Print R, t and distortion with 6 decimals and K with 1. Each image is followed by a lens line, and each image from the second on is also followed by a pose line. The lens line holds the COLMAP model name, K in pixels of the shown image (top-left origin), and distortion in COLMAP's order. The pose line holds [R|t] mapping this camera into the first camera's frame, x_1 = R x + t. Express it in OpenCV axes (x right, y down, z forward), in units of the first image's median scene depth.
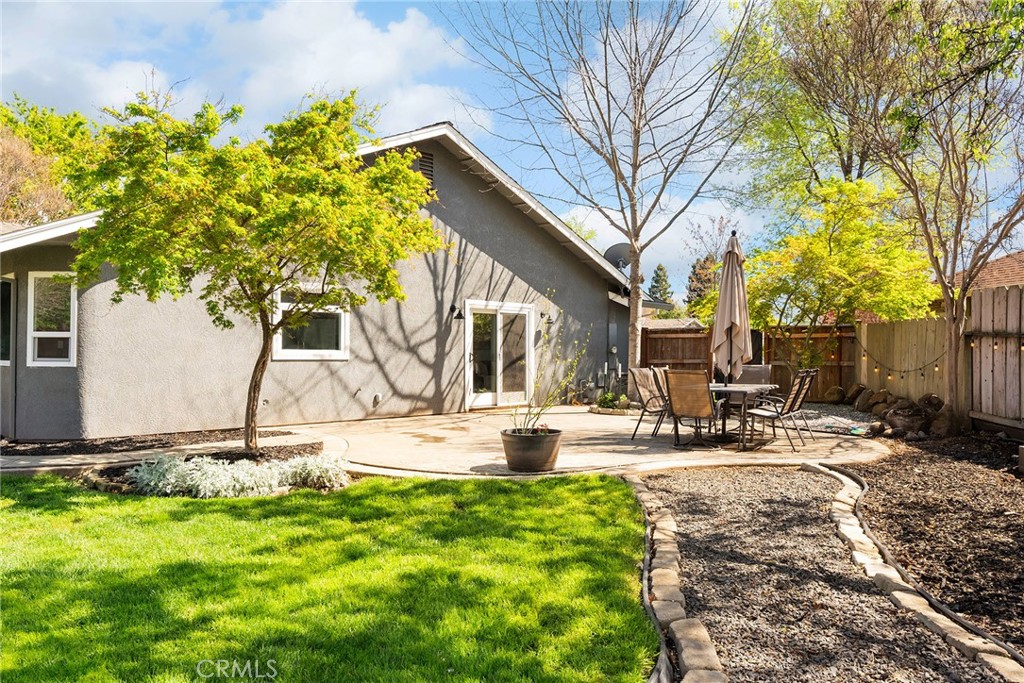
lens RADIAL K [[739.1, 0, 517.7], [0, 739.1, 346.4], [0, 0, 1]] dist [-0.023435, 0.006163]
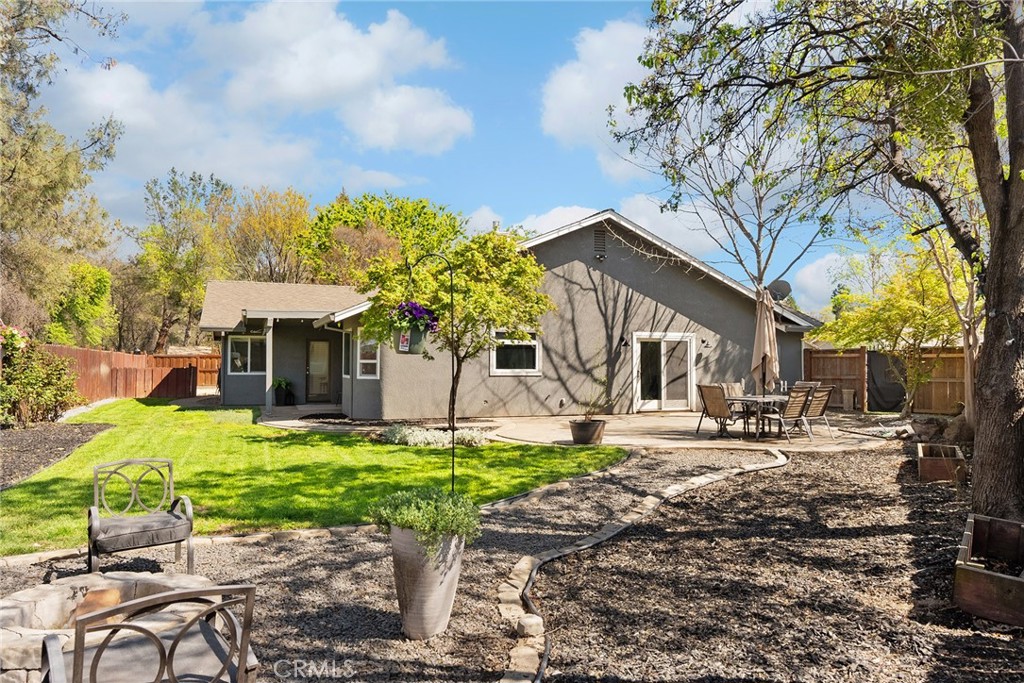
lens RADIAL K [[687.6, 0, 516.4], [0, 687.6, 344.8], [0, 0, 1]] dist [-0.012351, -0.009367]
pose [[0.904784, -0.012978, -0.425674, 0.283418], [0.004024, 0.999751, -0.021929, -0.012766], [0.425852, 0.018129, 0.904611, -0.257252]]
